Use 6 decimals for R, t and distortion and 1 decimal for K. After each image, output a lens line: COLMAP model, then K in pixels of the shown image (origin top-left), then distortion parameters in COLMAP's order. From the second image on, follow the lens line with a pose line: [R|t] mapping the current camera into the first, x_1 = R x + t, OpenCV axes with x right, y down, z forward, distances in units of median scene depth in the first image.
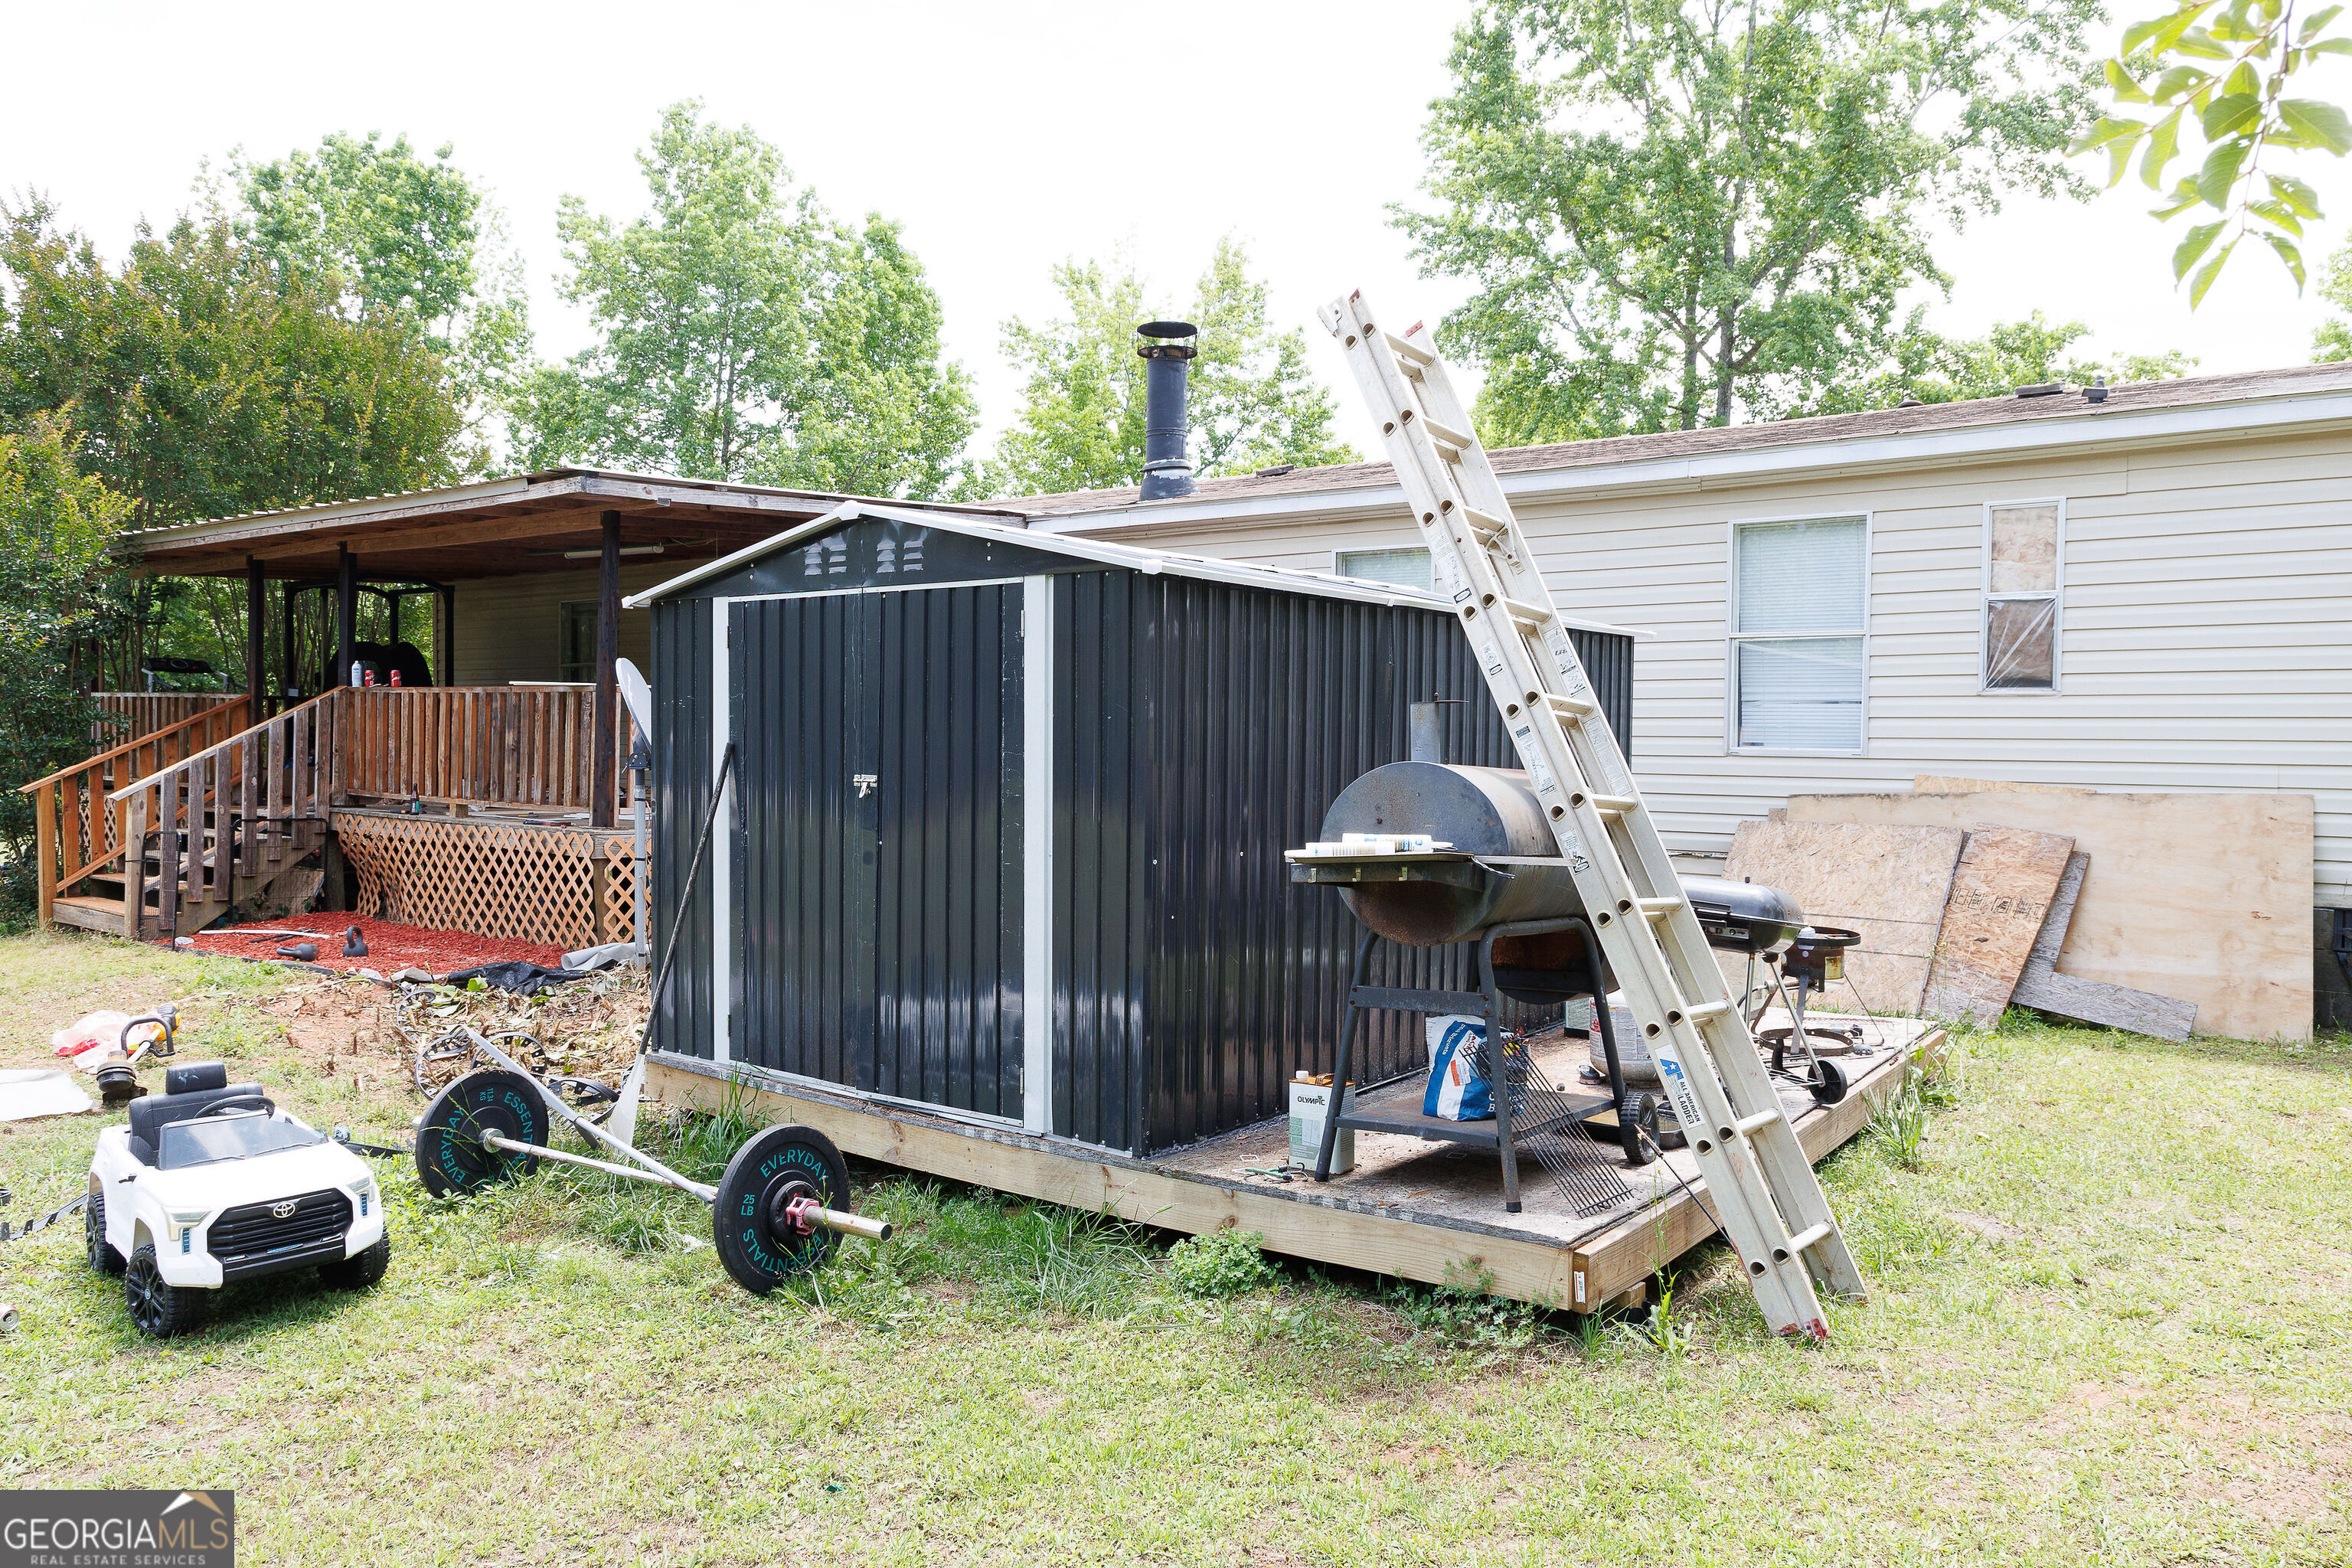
lens RADIAL K [[1579.3, 0, 1174.3], [0, 1579.3, 770.5], [0, 0, 1]] dist [-0.001873, 0.008383]
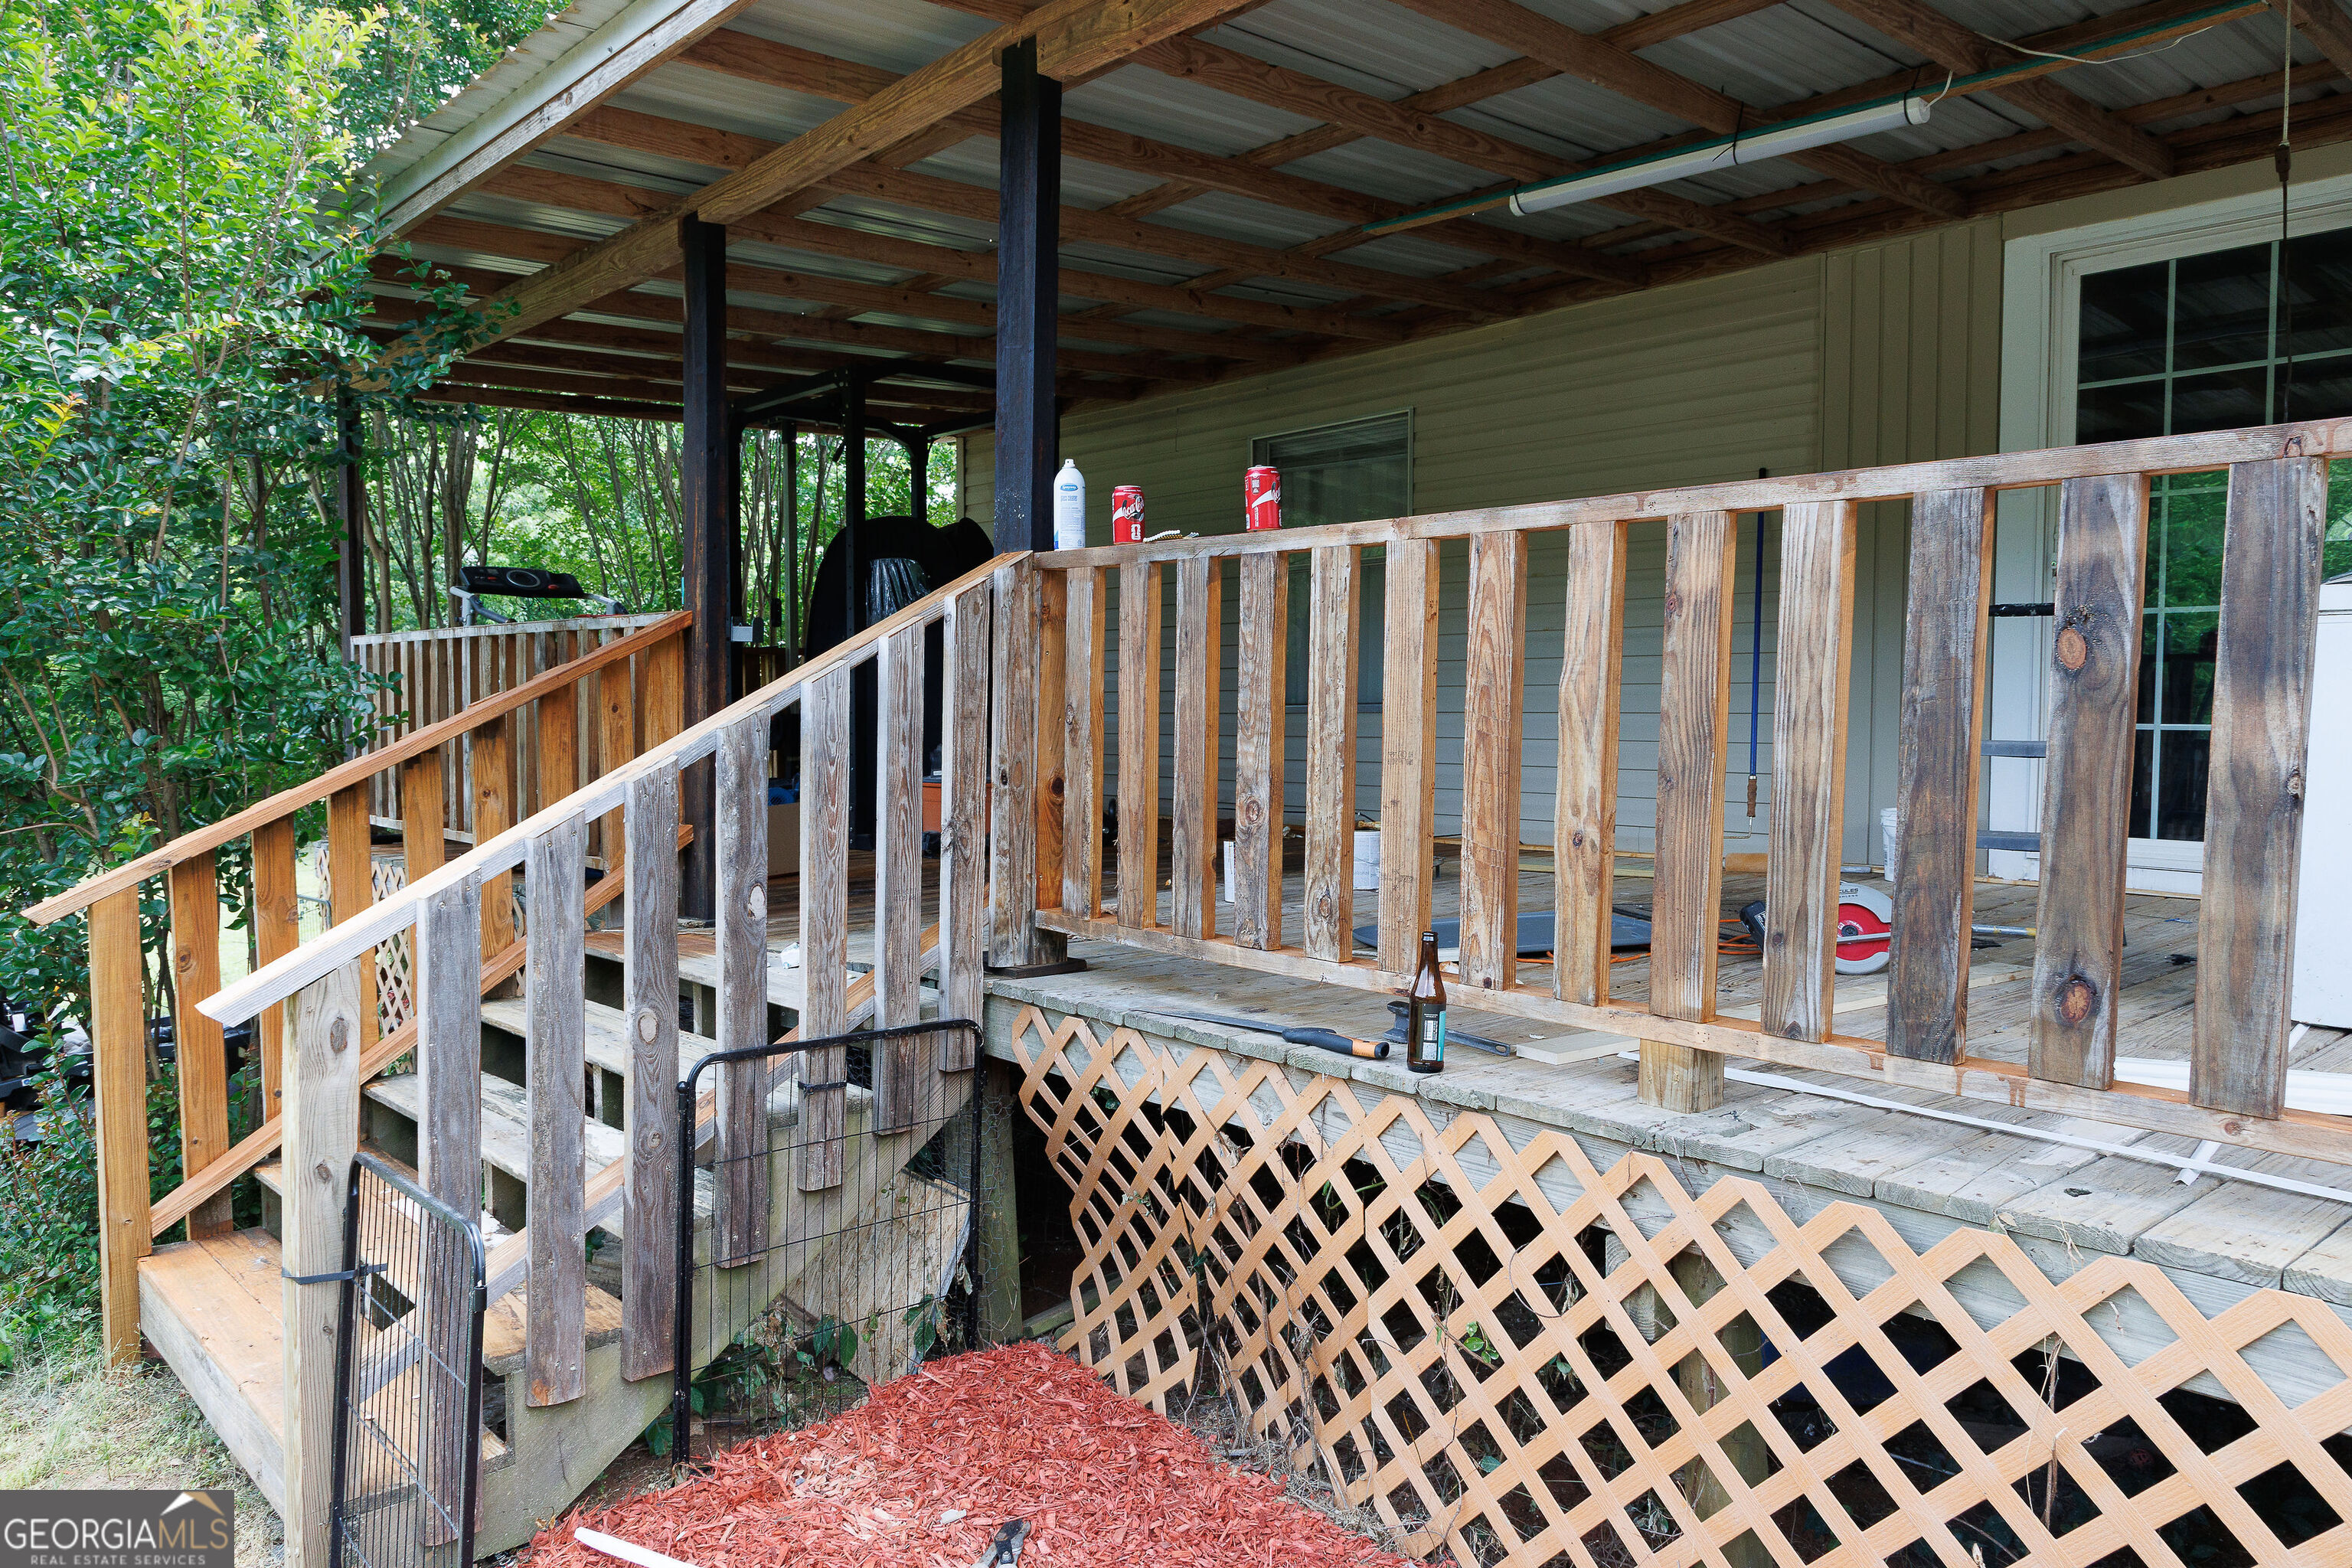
lens RADIAL K [[1579.3, 0, 1180.5], [0, 1579.3, 782.2], [0, 0, 1]] dist [-0.001873, 0.008383]
pose [[0.984145, -0.000954, -0.177364, -0.451284], [0.003742, 0.999875, 0.015386, -0.016217], [0.177327, -0.015806, 0.984025, 0.729585]]
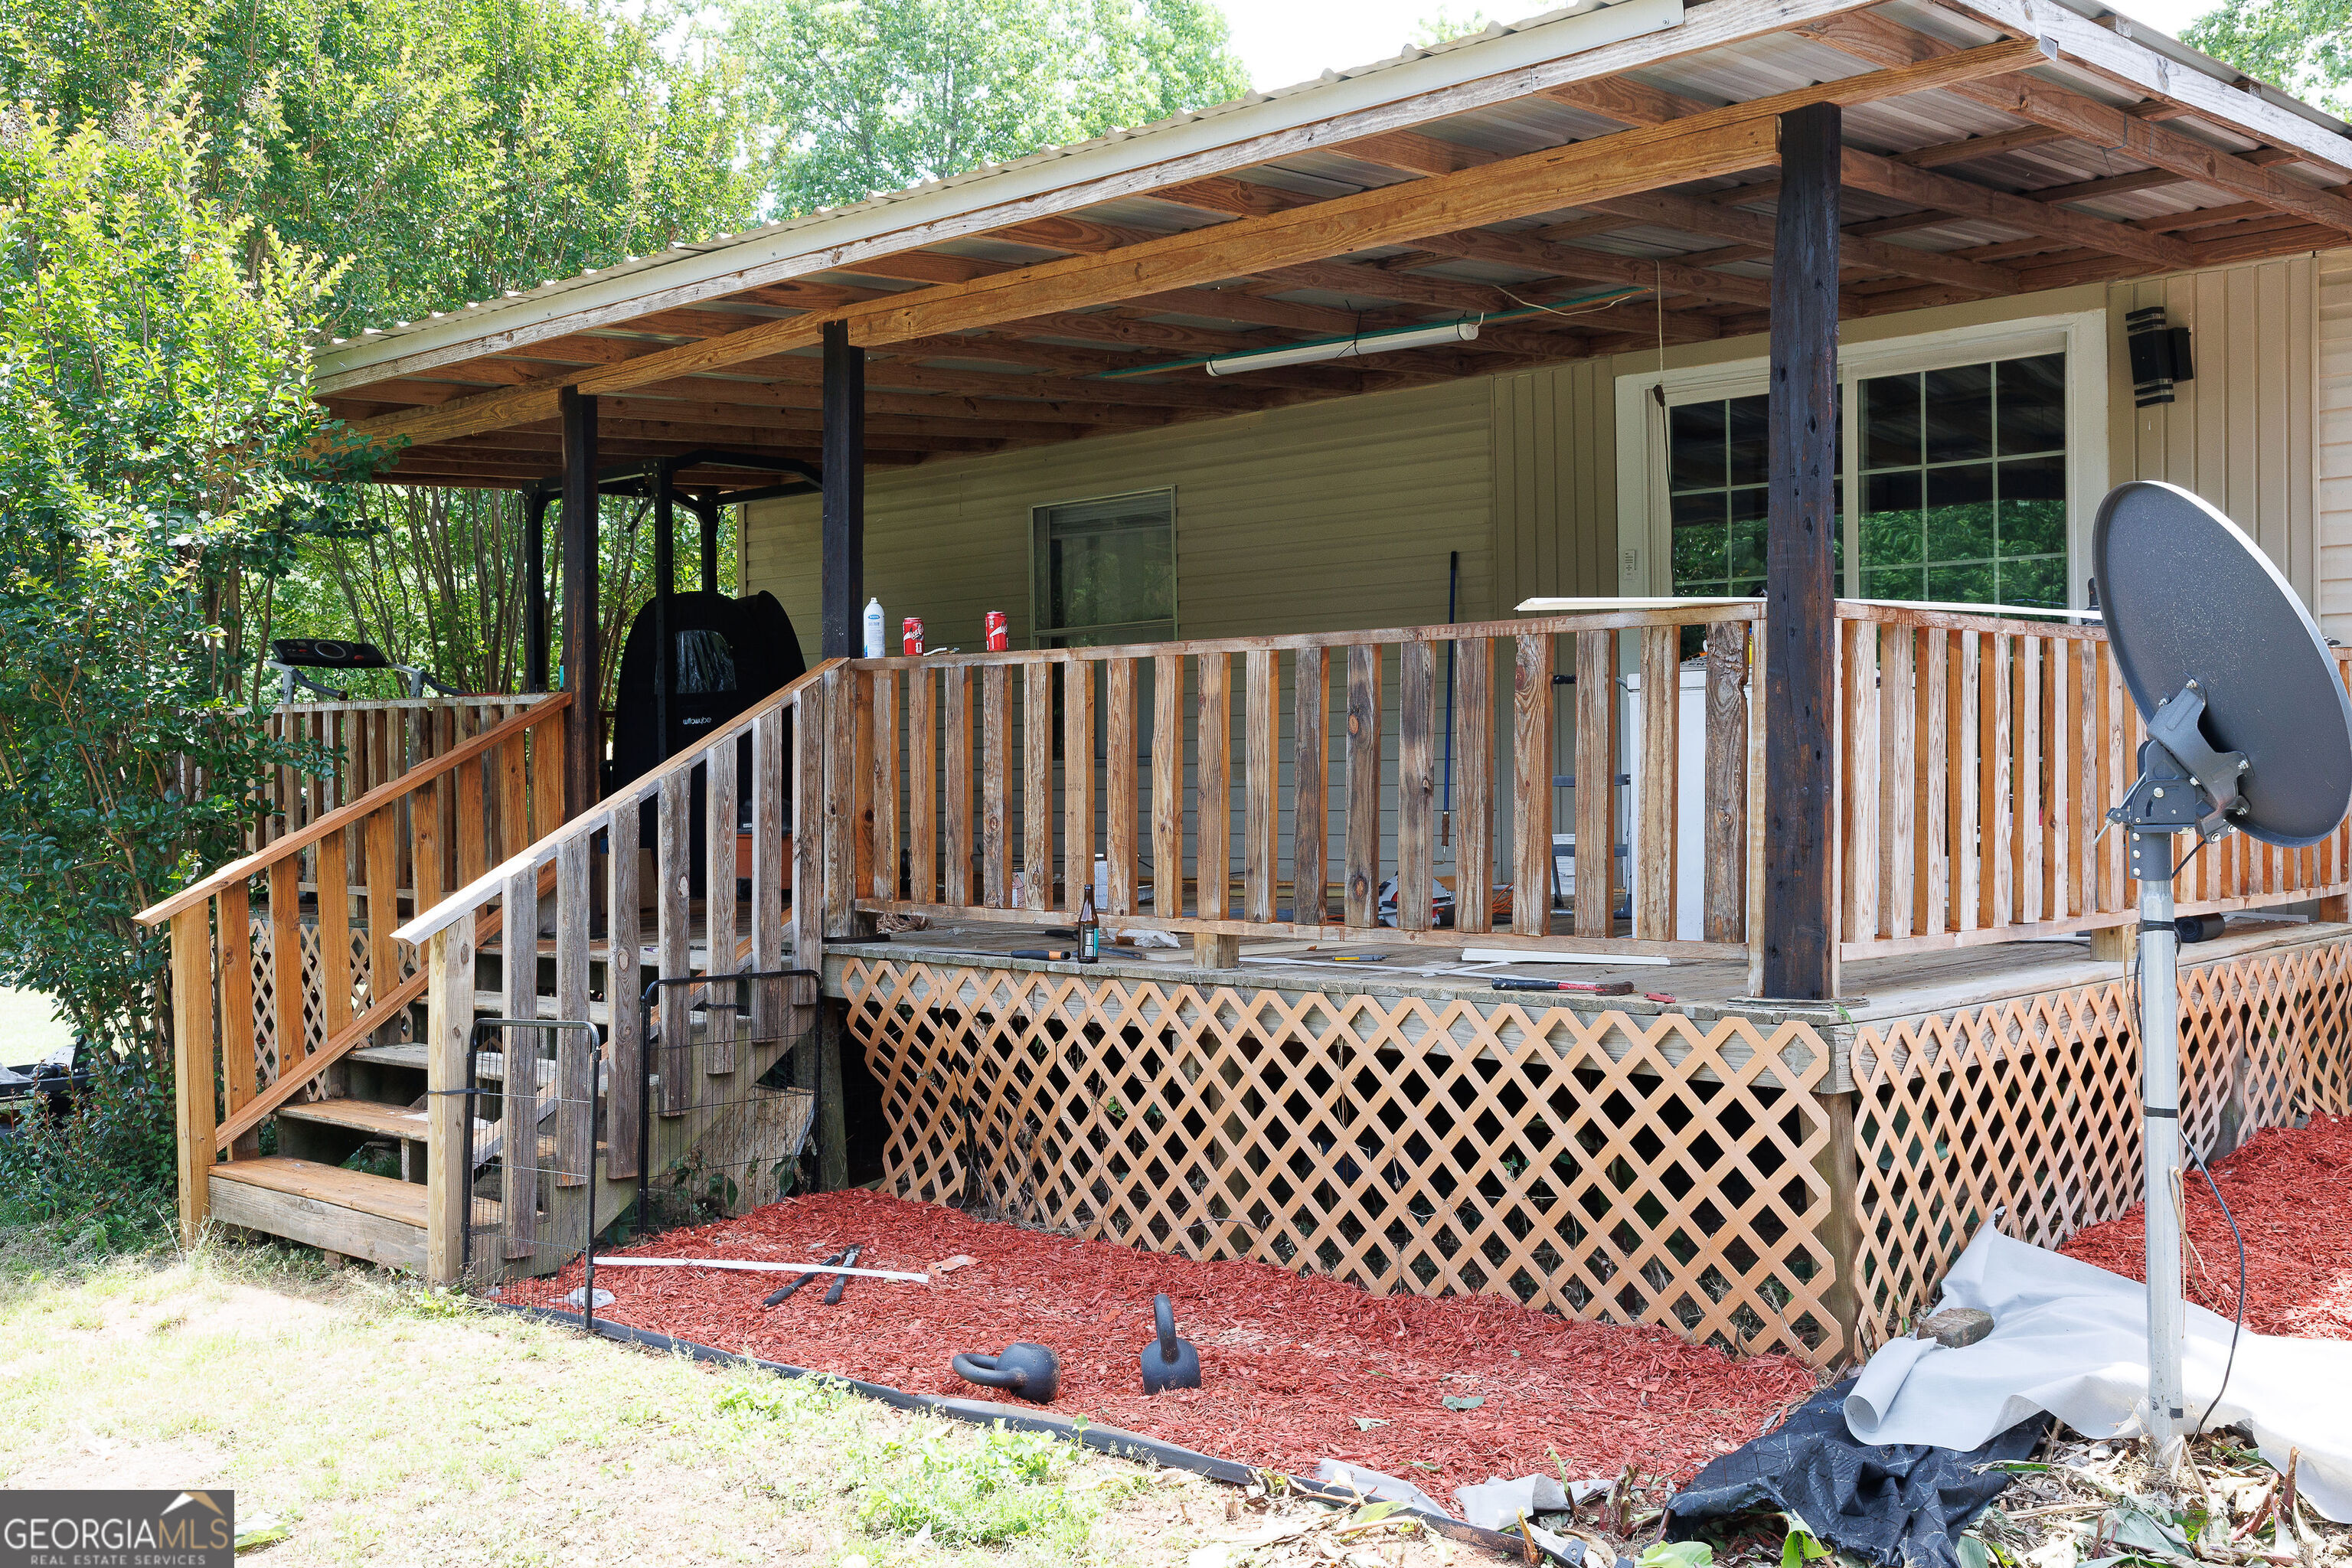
lens RADIAL K [[2295.5, 0, 1149.2], [0, 2295.5, 767.0], [0, 0, 1]] dist [0.022267, 0.000000]
pose [[0.993372, -0.027053, -0.111713, -0.378428], [0.023793, 0.999254, -0.030408, -0.003316], [0.112453, 0.027548, 0.993275, 0.396206]]
